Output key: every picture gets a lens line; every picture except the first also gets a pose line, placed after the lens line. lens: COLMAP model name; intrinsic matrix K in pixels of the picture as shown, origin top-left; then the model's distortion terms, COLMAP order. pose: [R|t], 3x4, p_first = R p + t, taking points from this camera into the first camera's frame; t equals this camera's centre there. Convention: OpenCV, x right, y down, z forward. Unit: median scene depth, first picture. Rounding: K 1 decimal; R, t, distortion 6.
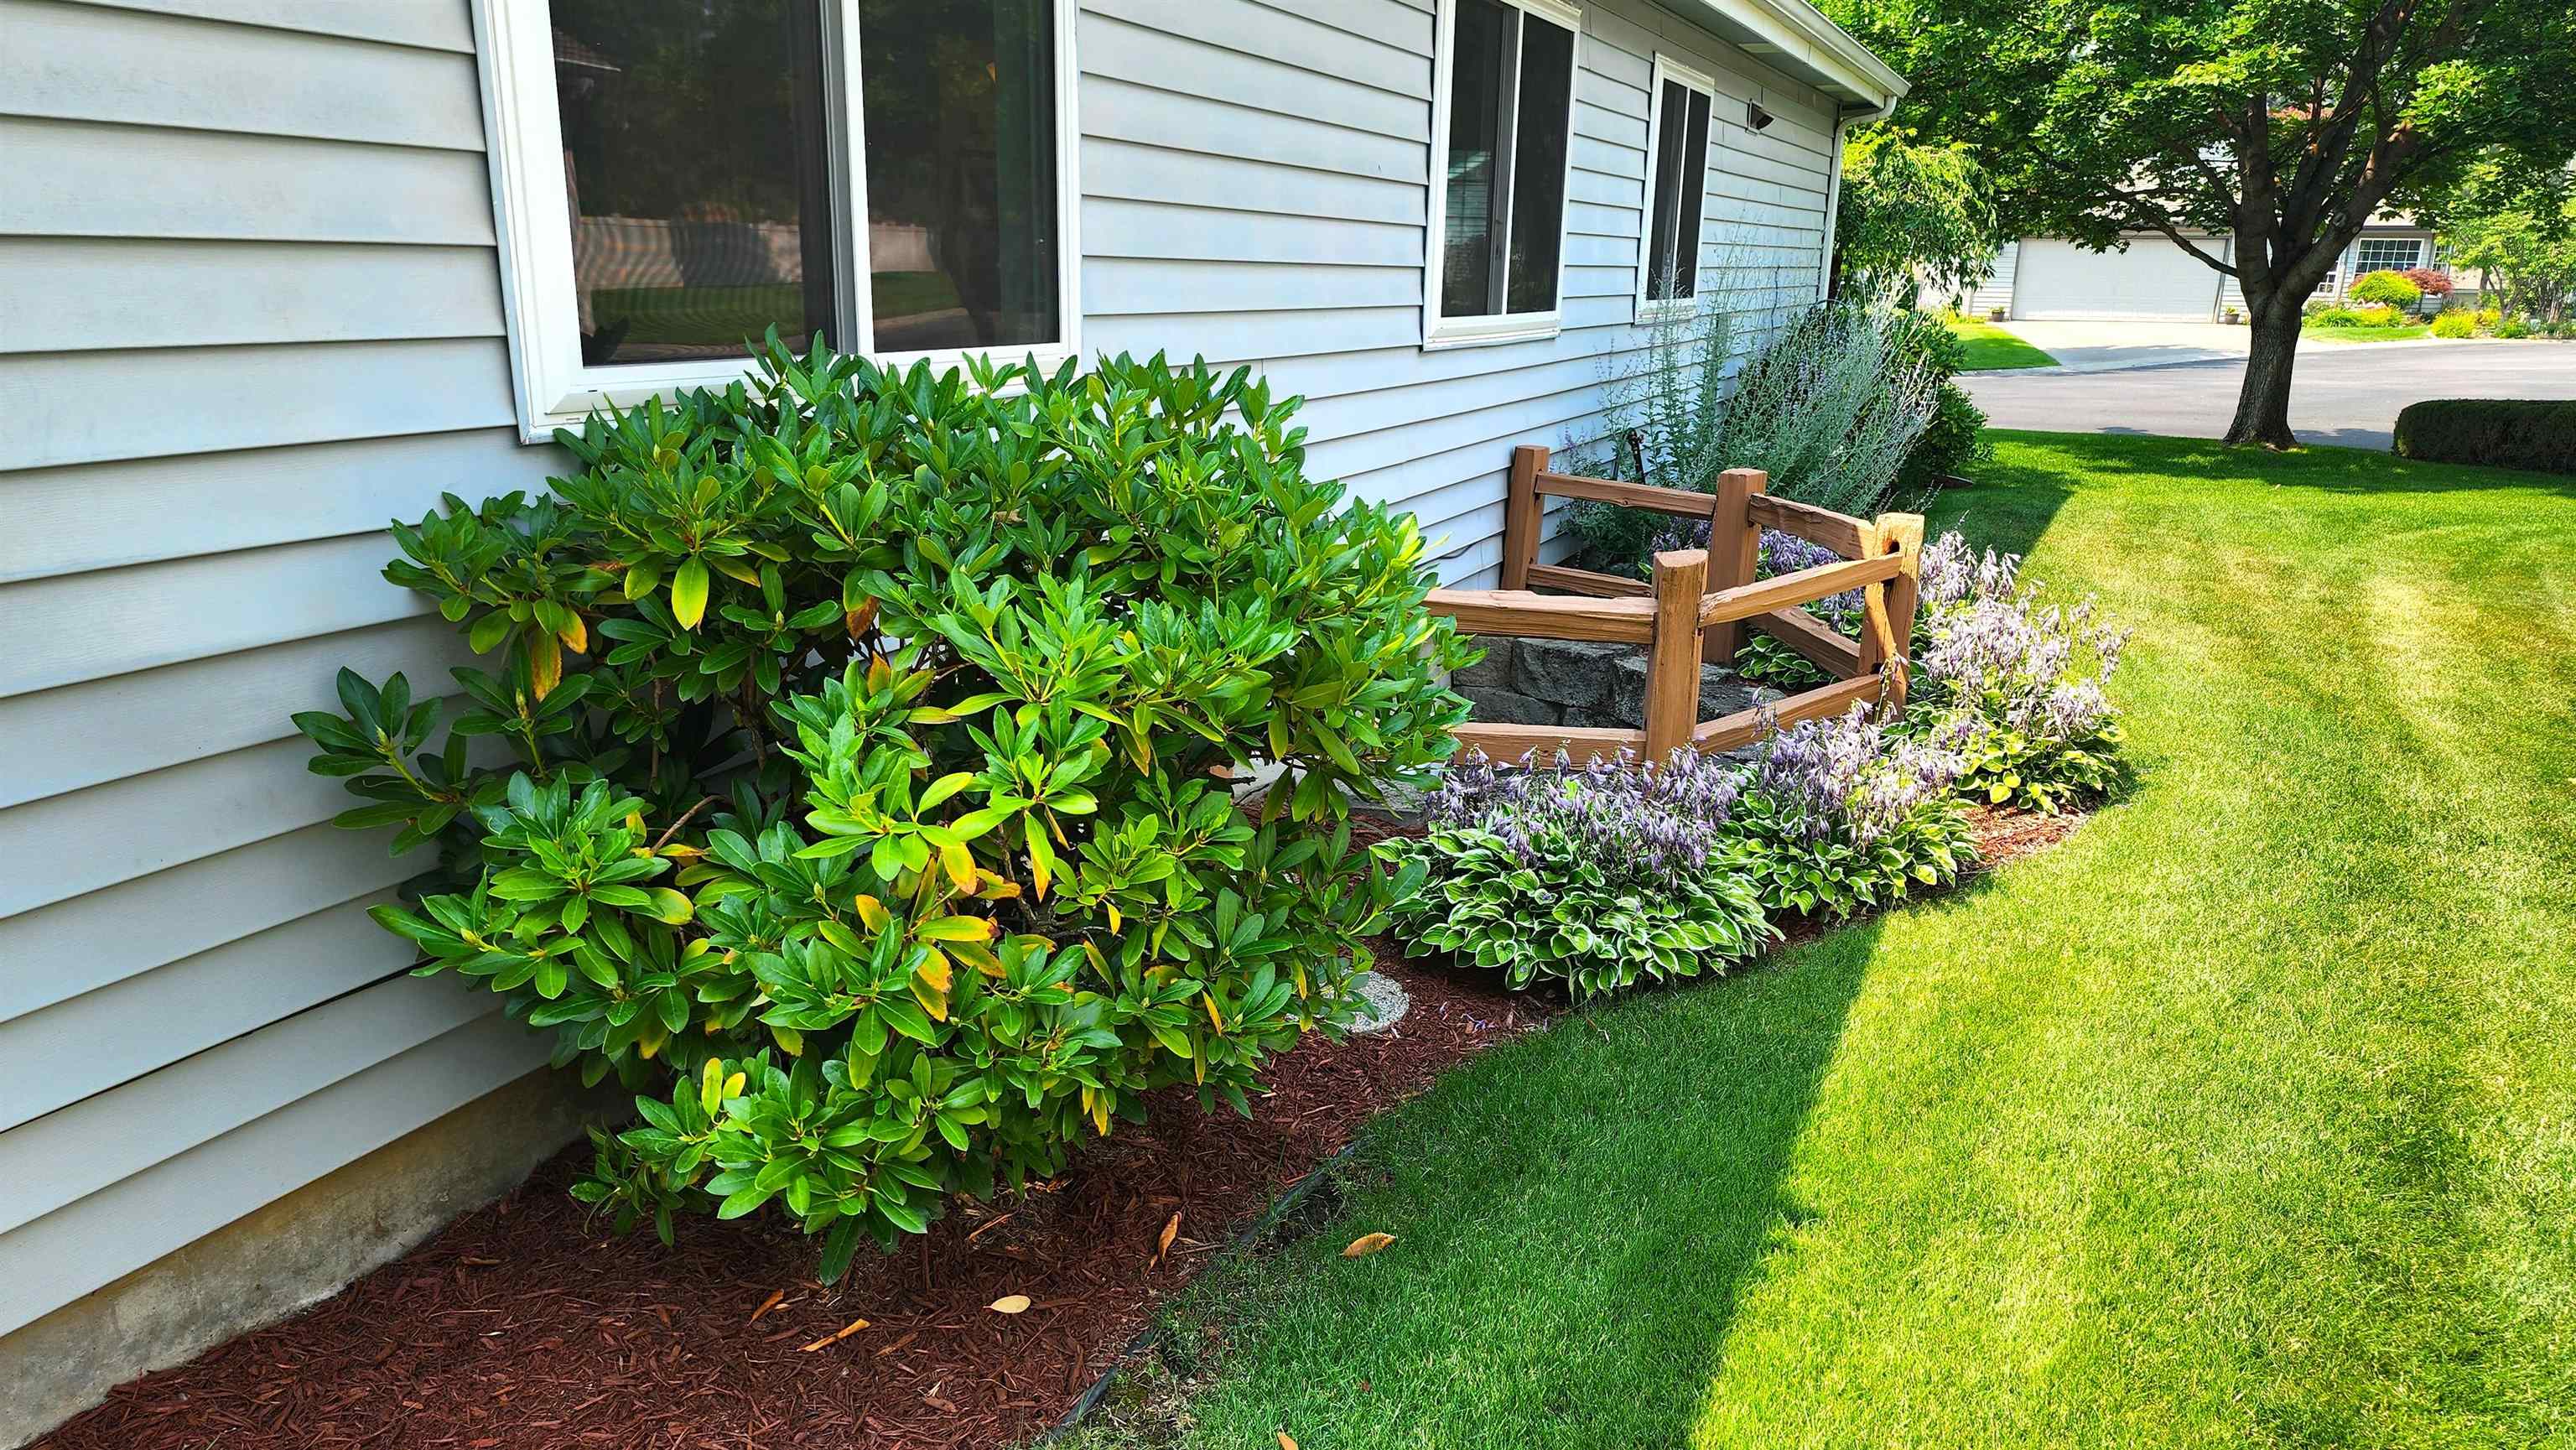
lens RADIAL K [[1656.3, 0, 1284.8], [0, 1656.3, 731.0], [0, 0, 1]] dist [0.004831, -0.002105]
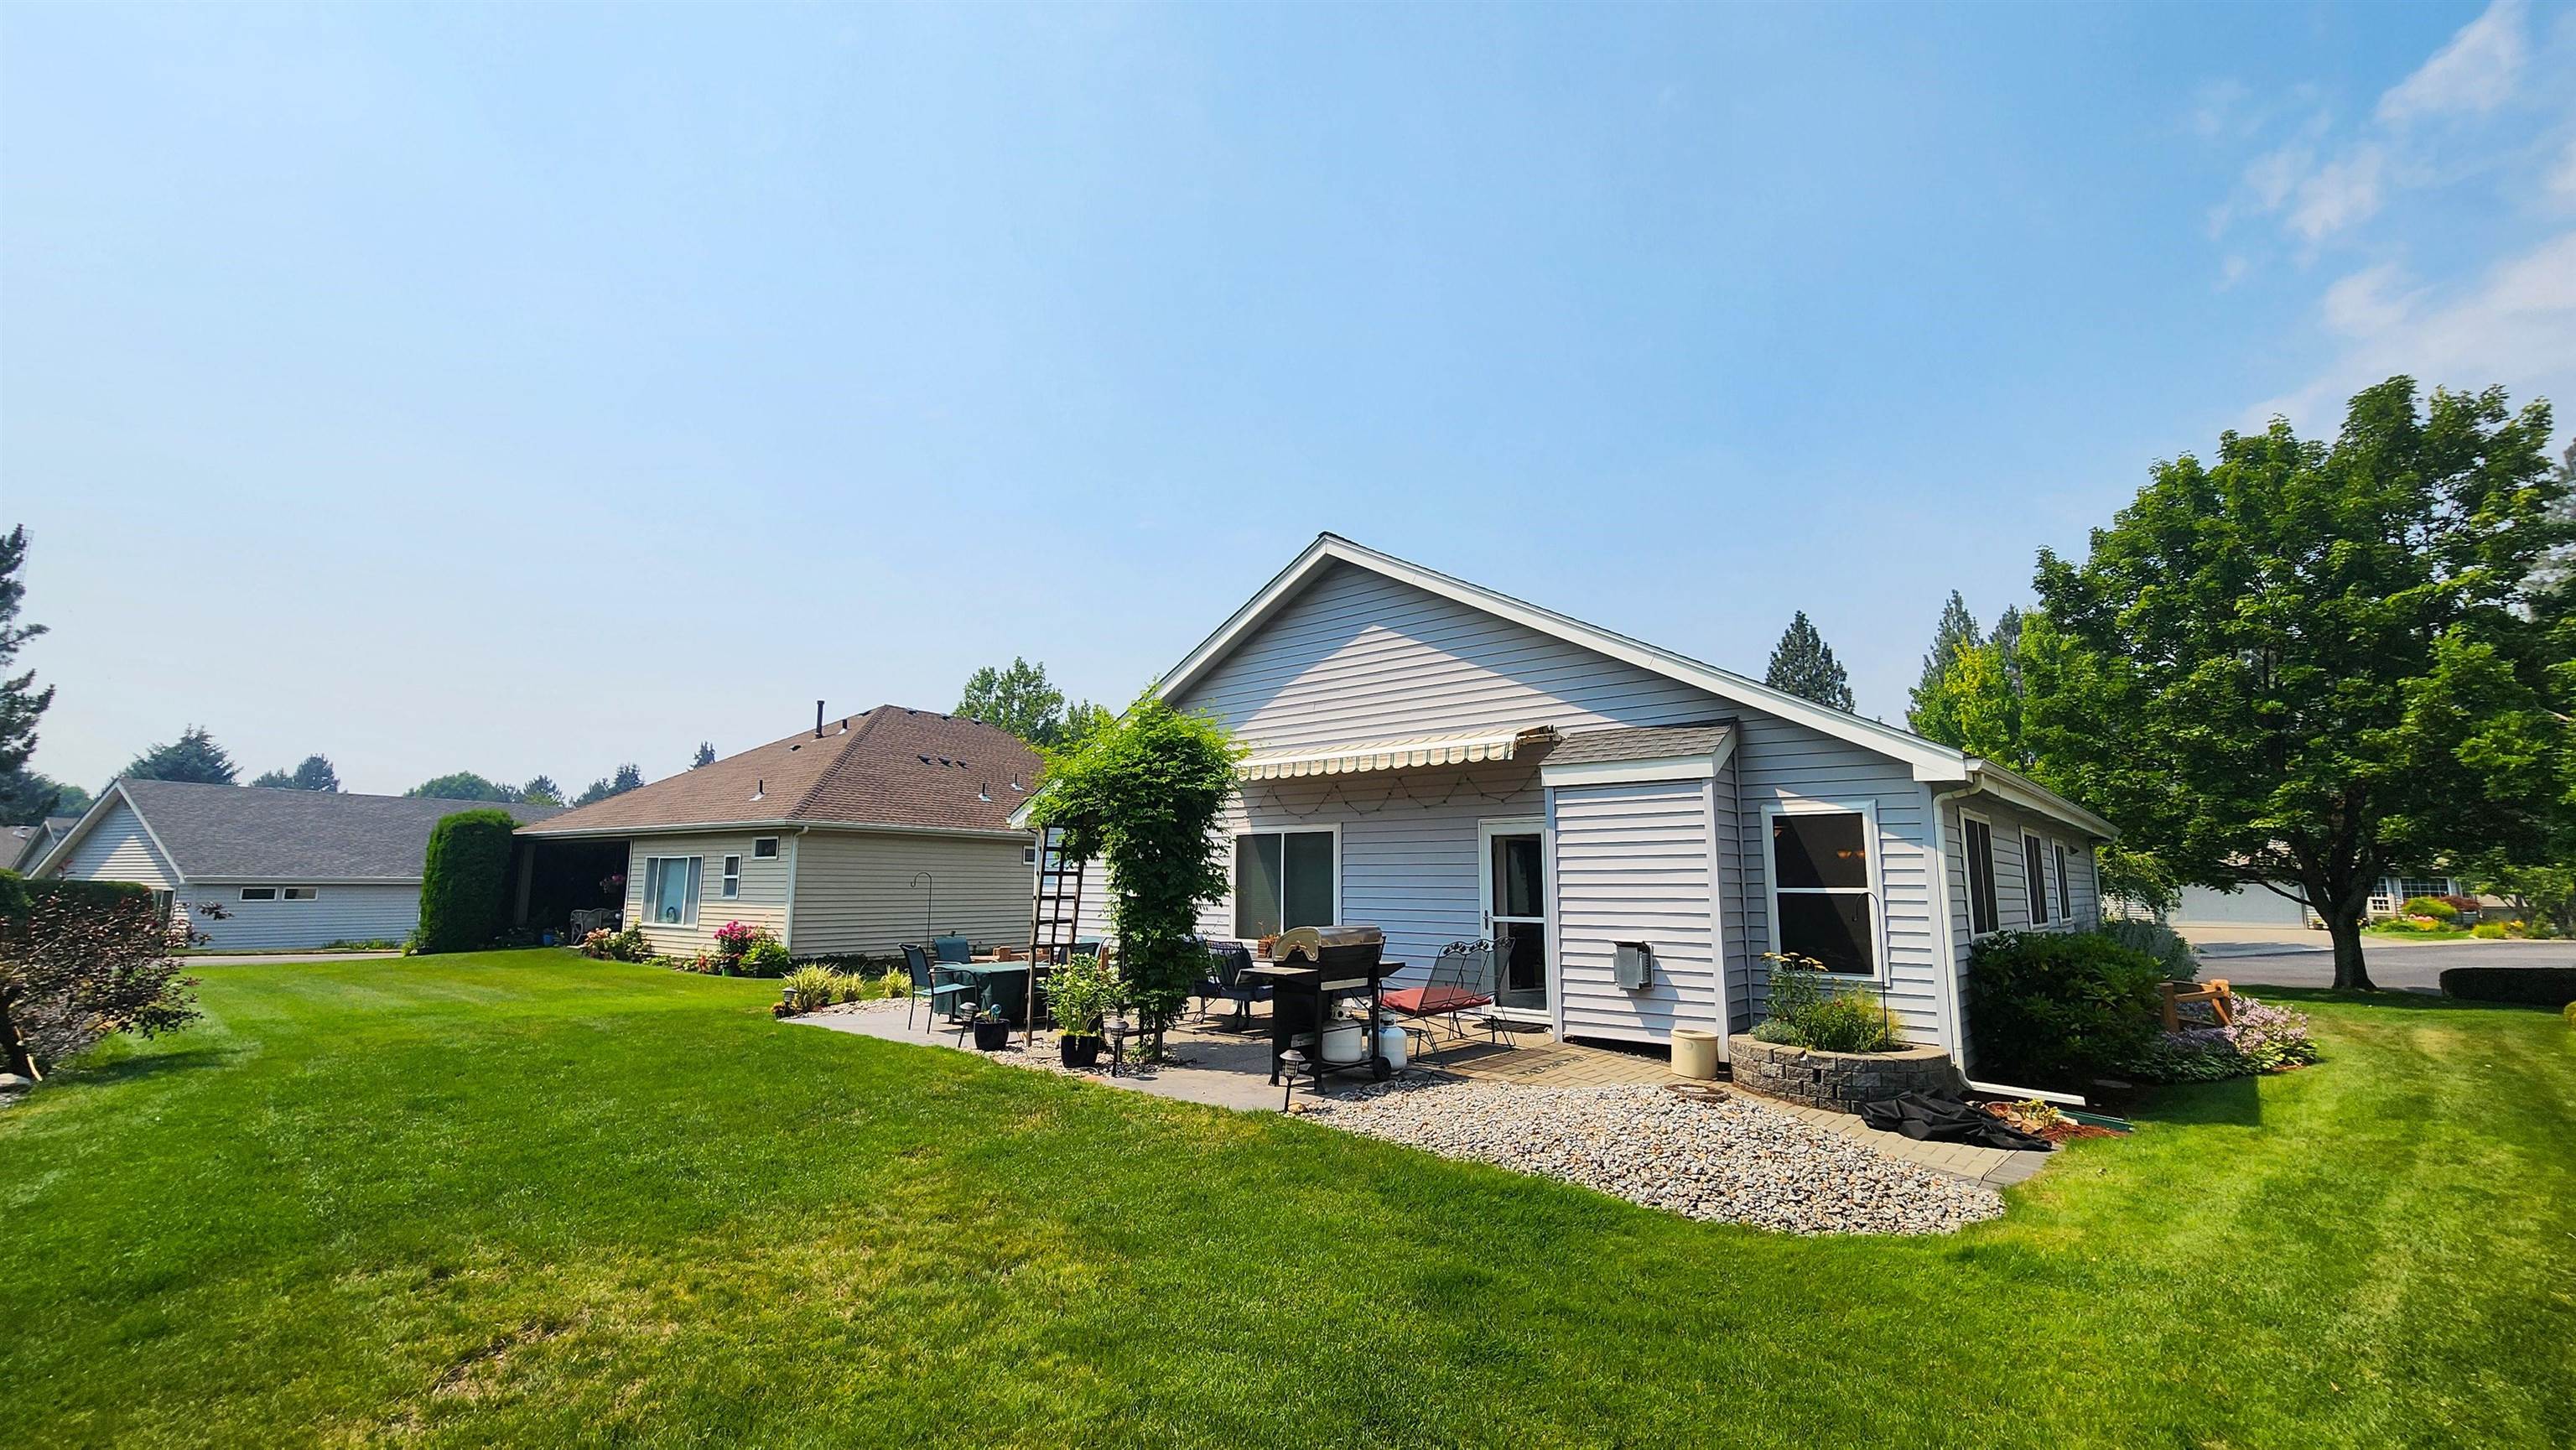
lens RADIAL K [[1045.1, 0, 1282.8], [0, 1045.1, 720.2], [0, 0, 1]] dist [-0.004401, -0.000115]
pose [[0.964484, -0.047352, -0.259861, -0.275115], [-0.066968, 0.907820, -0.413979, 0.120904], [0.255510, 0.416679, 0.872407, -0.485062]]
